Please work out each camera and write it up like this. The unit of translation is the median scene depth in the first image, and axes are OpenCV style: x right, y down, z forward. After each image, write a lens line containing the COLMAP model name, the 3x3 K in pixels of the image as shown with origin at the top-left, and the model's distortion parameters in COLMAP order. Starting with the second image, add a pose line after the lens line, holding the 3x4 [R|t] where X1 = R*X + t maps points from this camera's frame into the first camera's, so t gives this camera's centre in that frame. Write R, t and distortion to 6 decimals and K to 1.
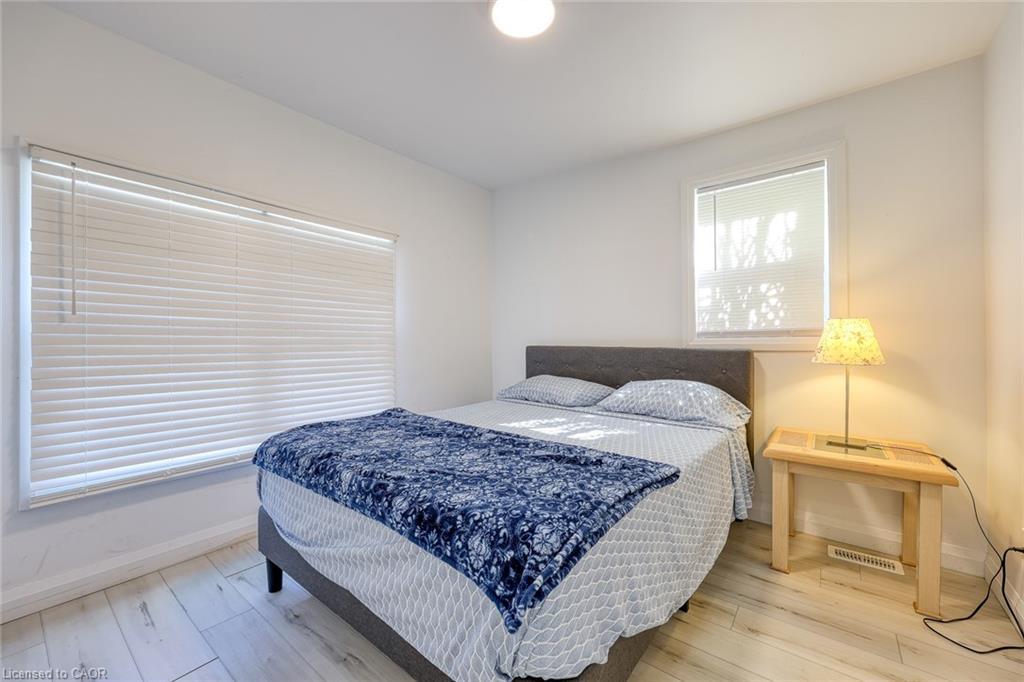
lens RADIAL K [[418.4, 0, 508.6], [0, 418.4, 342.4], [0, 0, 1]] dist [0.000001, 0.000022]
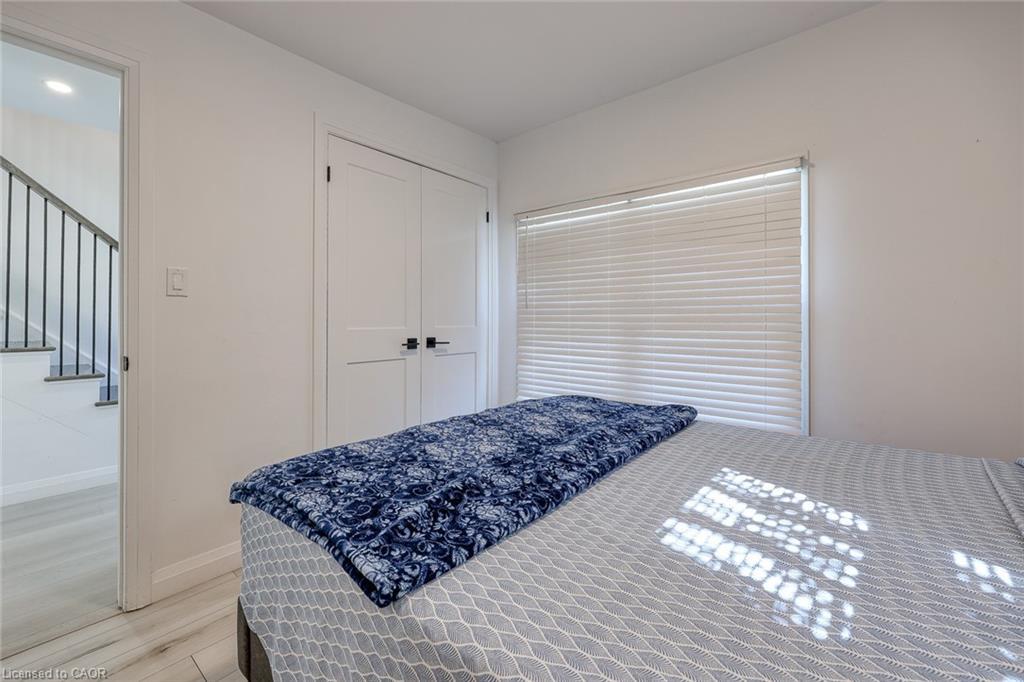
lens RADIAL K [[418.4, 0, 487.8], [0, 418.4, 318.1], [0, 0, 1]] dist [0.000001, 0.000022]
pose [[-0.036384, -0.006046, -0.999320, 0.708295], [-0.000588, 0.999982, -0.006028, 0.002404], [0.999338, 0.000368, -0.036387, 0.919728]]
